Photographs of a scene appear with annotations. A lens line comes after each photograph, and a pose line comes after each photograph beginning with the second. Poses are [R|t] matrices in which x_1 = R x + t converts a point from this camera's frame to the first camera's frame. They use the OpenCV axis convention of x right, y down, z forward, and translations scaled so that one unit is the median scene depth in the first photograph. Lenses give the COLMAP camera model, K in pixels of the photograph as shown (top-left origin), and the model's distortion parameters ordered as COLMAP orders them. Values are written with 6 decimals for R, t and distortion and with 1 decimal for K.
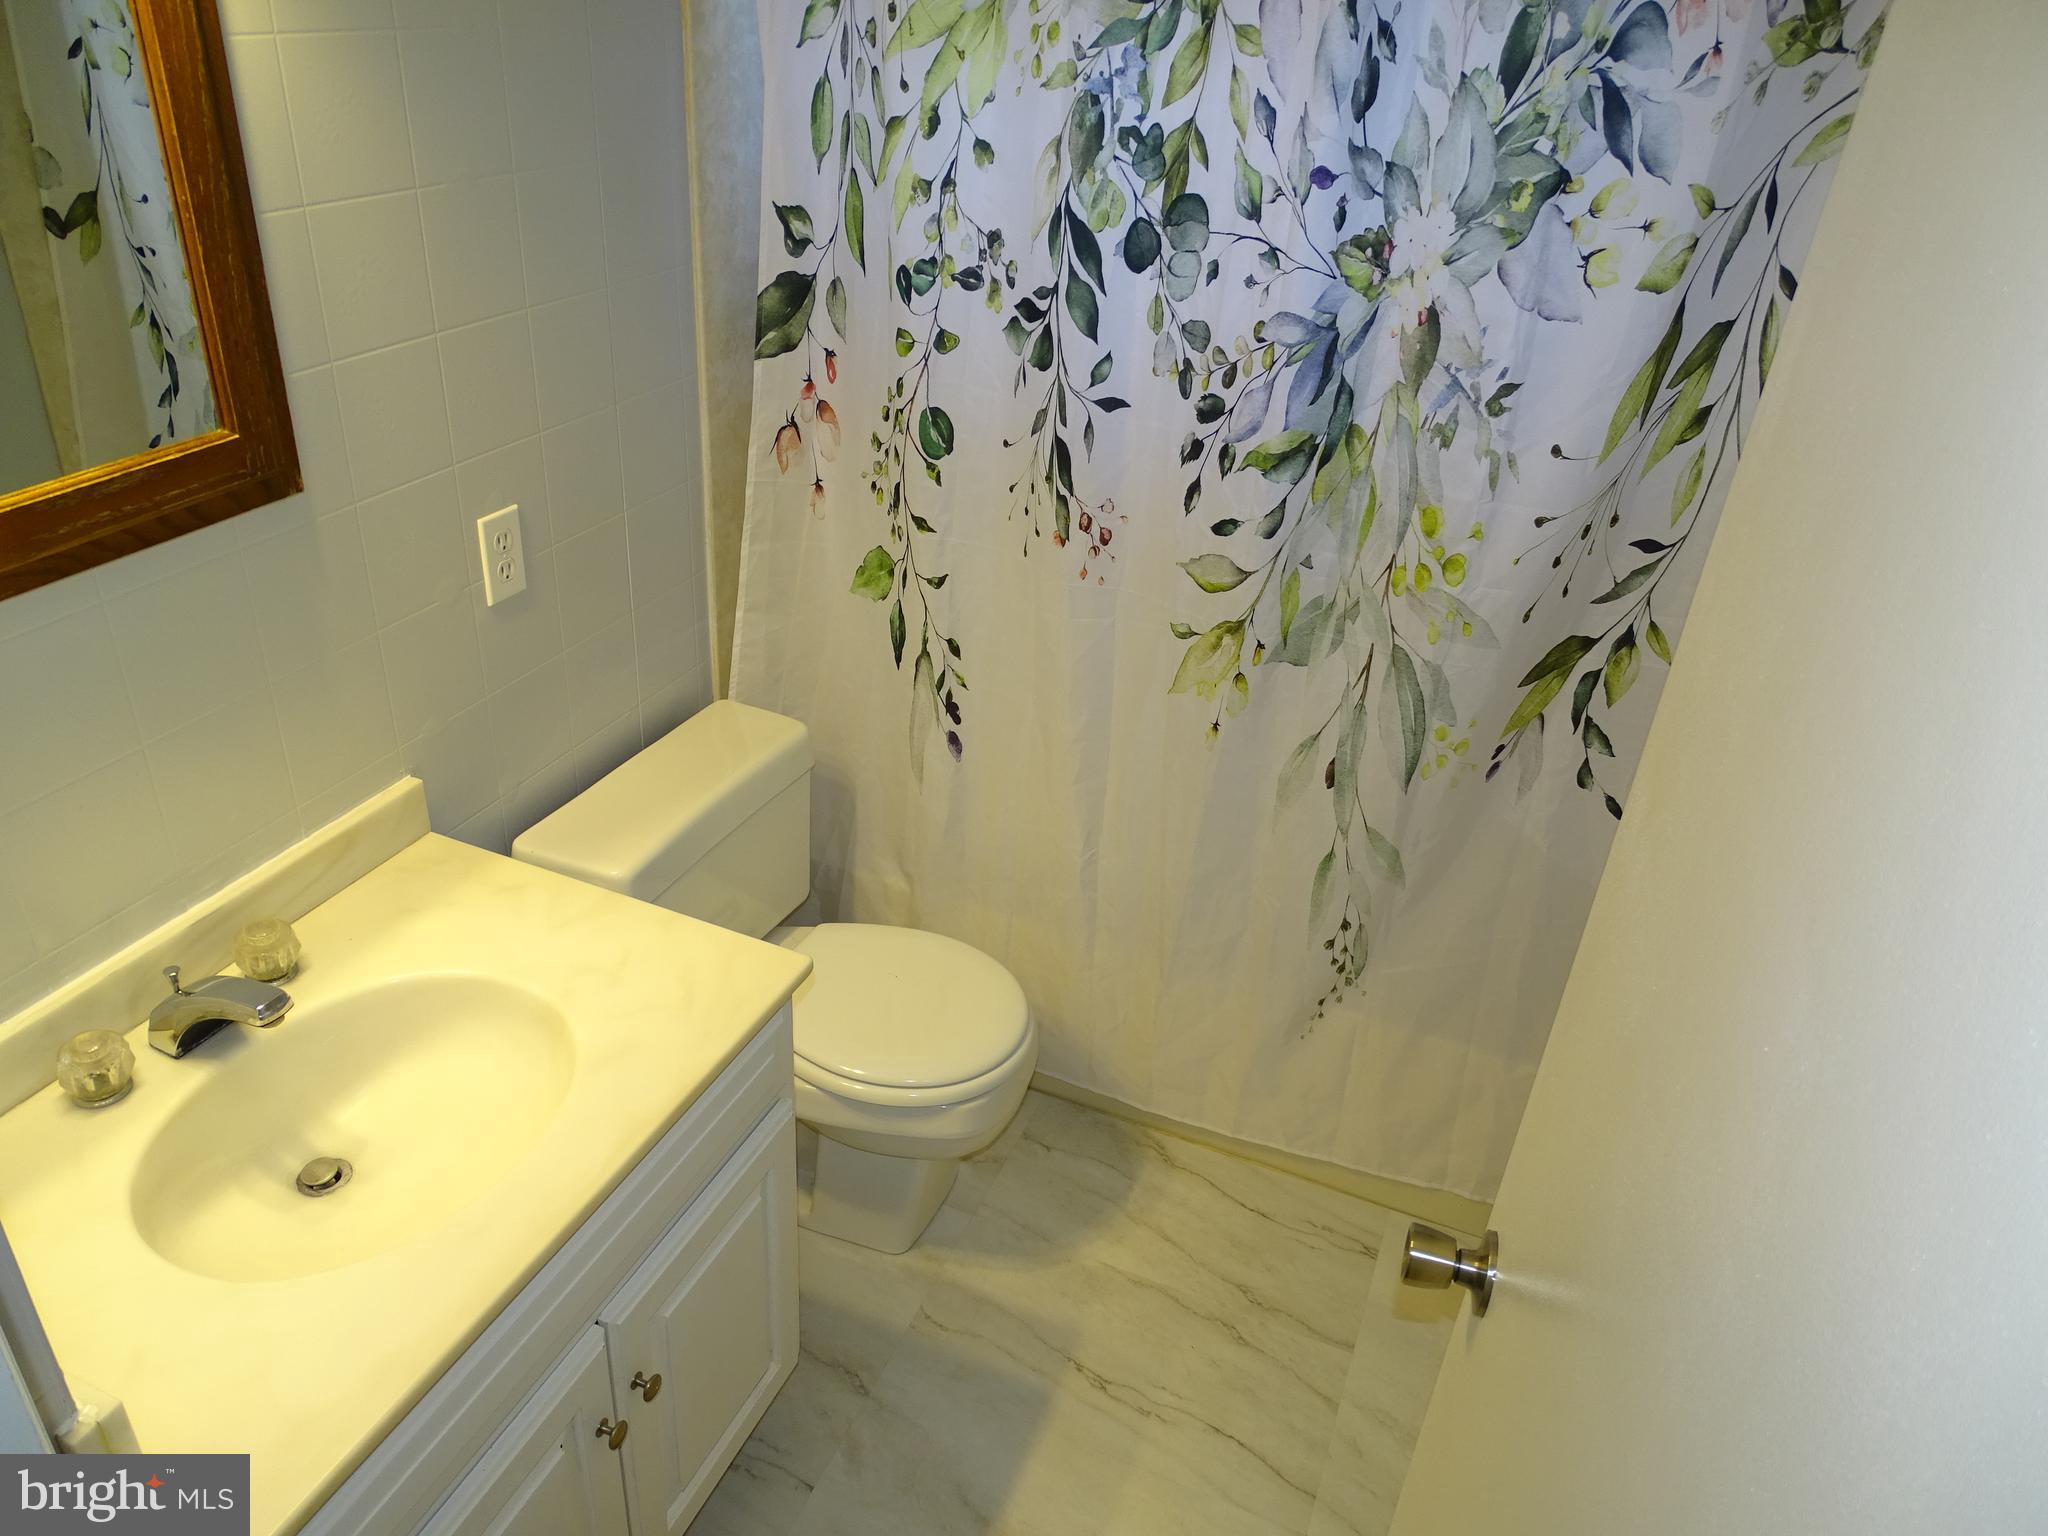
lens RADIAL K [[1450.8, 0, 1085.3], [0, 1450.8, 761.8], [0, 0, 1]] dist [-0.041619, 0.011129]
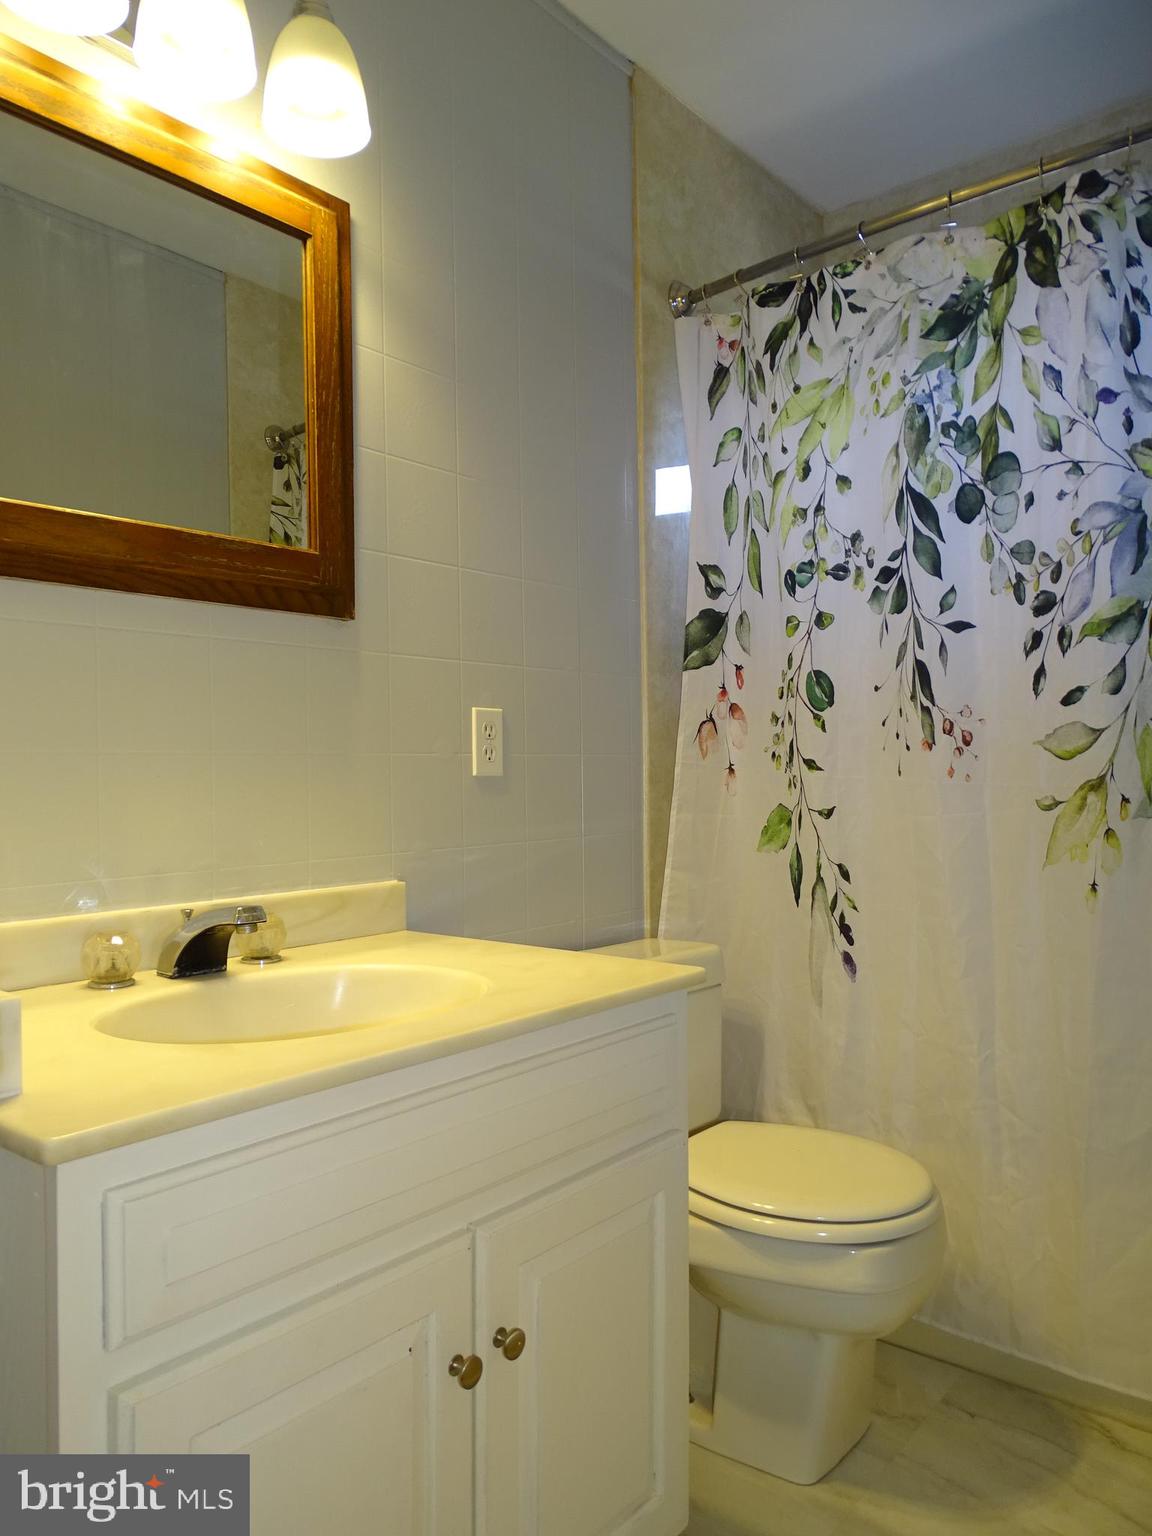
lens RADIAL K [[1088.1, 0, 576.0], [0, 1088.1, 768.0], [0, 0, 1]] dist [-0.041619, 0.011129]
pose [[0.941681, -0.098568, -0.321746, -0.004887], [-0.080307, 0.862684, -0.499326, 0.342302], [0.326783, 0.496044, 0.804458, 0.207850]]
